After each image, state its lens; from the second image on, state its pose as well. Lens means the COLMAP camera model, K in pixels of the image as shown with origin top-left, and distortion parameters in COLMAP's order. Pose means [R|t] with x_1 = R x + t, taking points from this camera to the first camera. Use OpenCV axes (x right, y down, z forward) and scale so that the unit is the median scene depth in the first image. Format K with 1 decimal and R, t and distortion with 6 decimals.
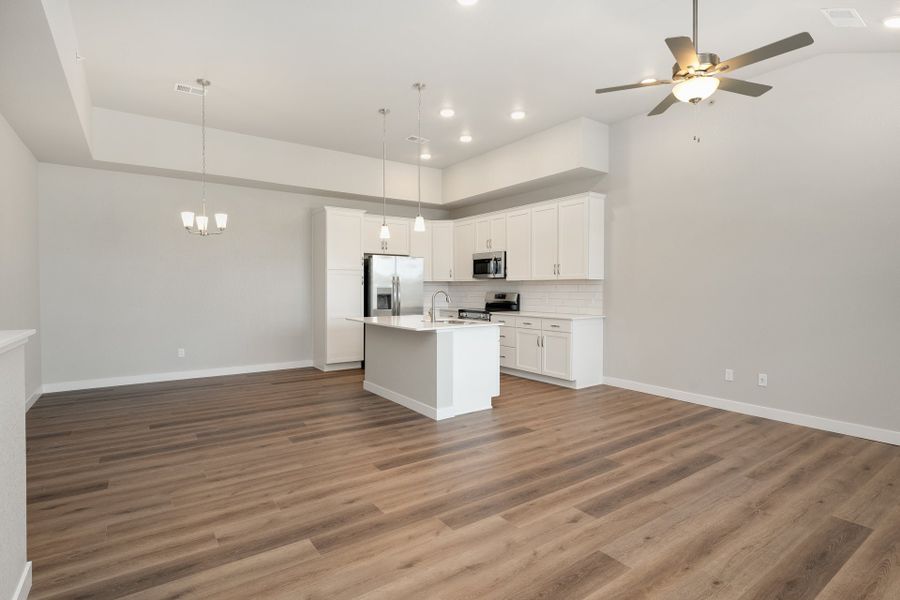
lens RADIAL K [[443.5, 0, 450.0], [0, 443.5, 300.0], [0, 0, 1]] dist [-0.000788, 0.000312]
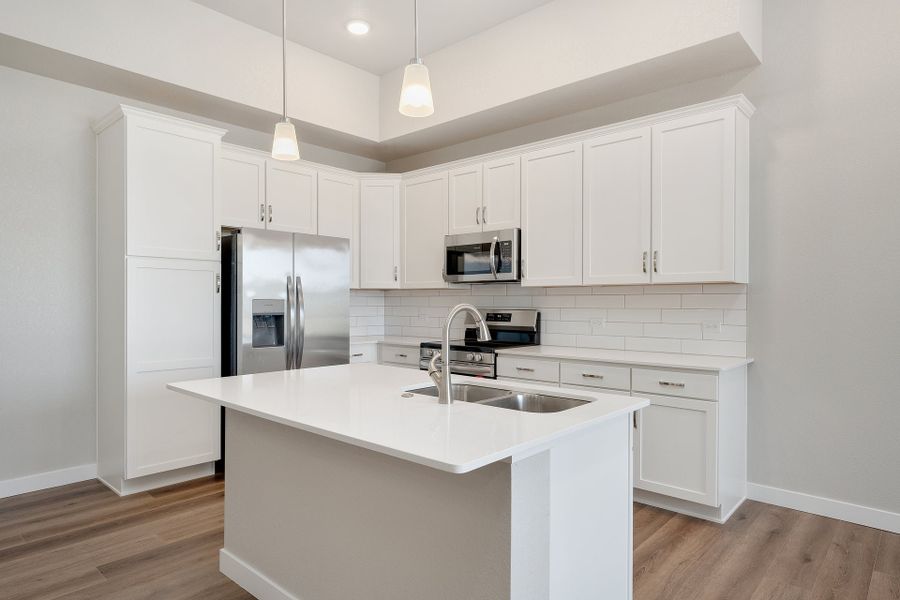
lens RADIAL K [[526.0, 0, 452.1], [0, 526.0, 310.0], [0, 0, 1]] dist [0.001601, 0.000232]
pose [[0.976741, -0.002567, 0.214408, -0.081470], [0.004931, 0.999933, -0.010488, -0.010710], [-0.214367, 0.011302, 0.976688, 0.436700]]
